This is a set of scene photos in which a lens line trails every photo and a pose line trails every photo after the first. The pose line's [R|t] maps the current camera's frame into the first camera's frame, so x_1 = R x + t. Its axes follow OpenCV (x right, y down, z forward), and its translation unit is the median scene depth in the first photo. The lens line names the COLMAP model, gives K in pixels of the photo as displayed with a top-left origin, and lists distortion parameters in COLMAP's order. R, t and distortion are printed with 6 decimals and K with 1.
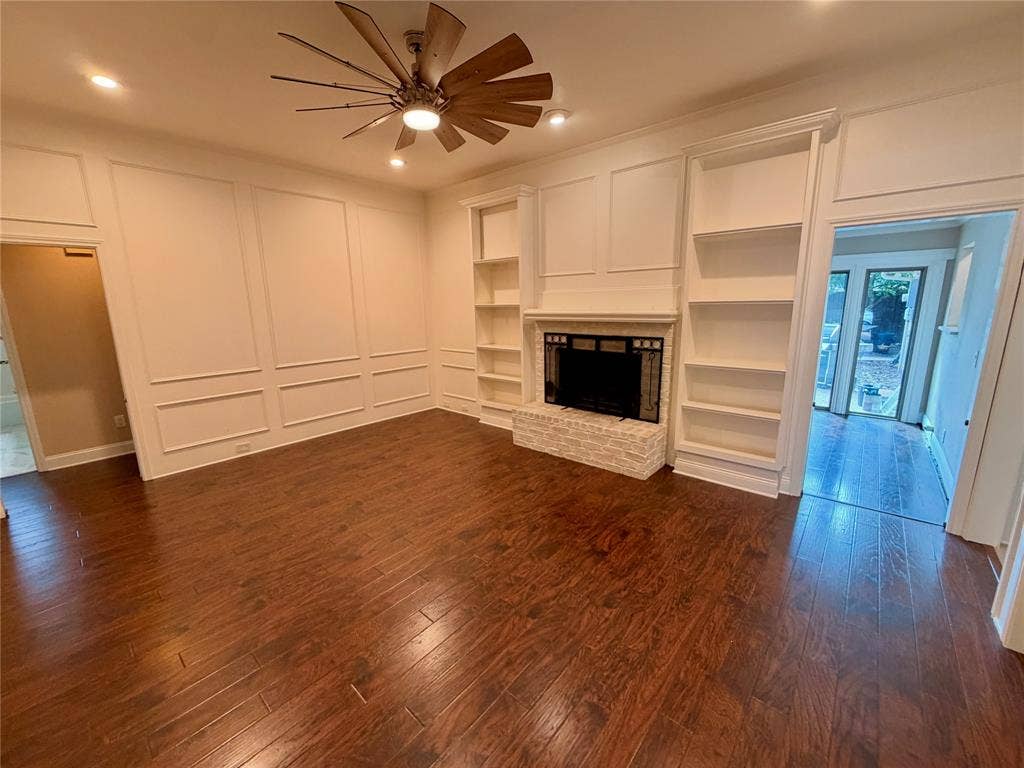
lens RADIAL K [[408.0, 0, 509.4], [0, 408.0, 385.1], [0, 0, 1]] dist [0.000569, -0.000625]
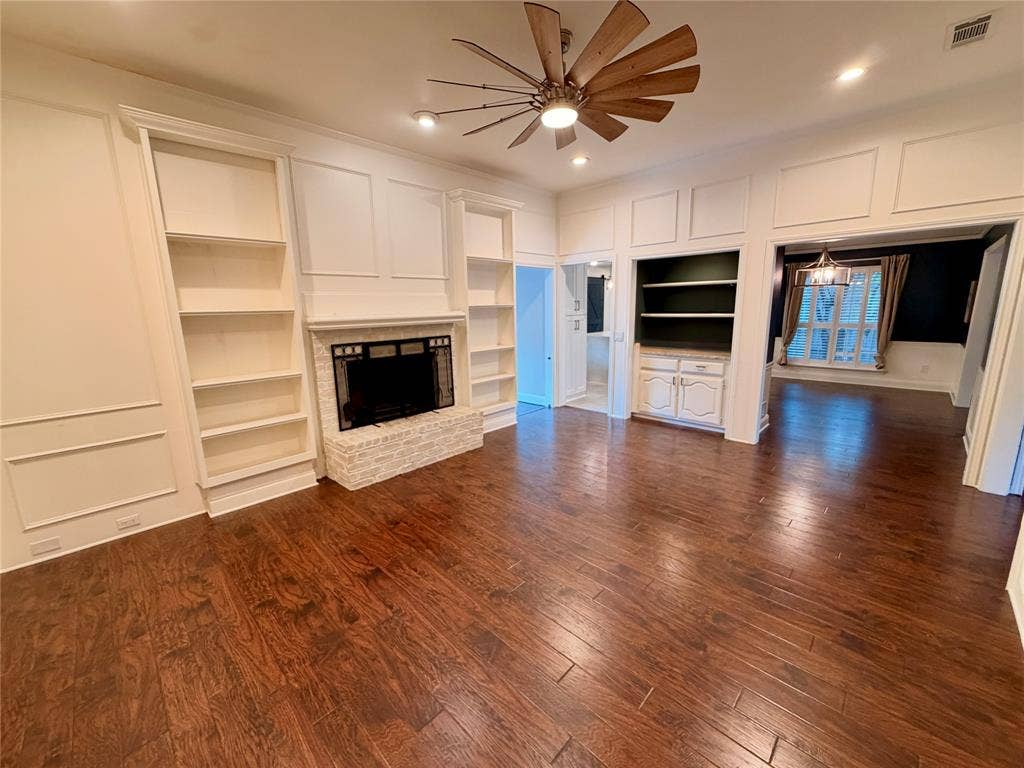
lens RADIAL K [[408.0, 0, 509.0], [0, 408.0, 382.7], [0, 0, 1]] dist [0.000569, -0.000625]
pose [[0.060936, -0.173871, 0.982881, -0.759435], [0.214576, 0.963970, 0.157223, -0.119332], [-0.974805, 0.201322, 0.096050, 0.659089]]
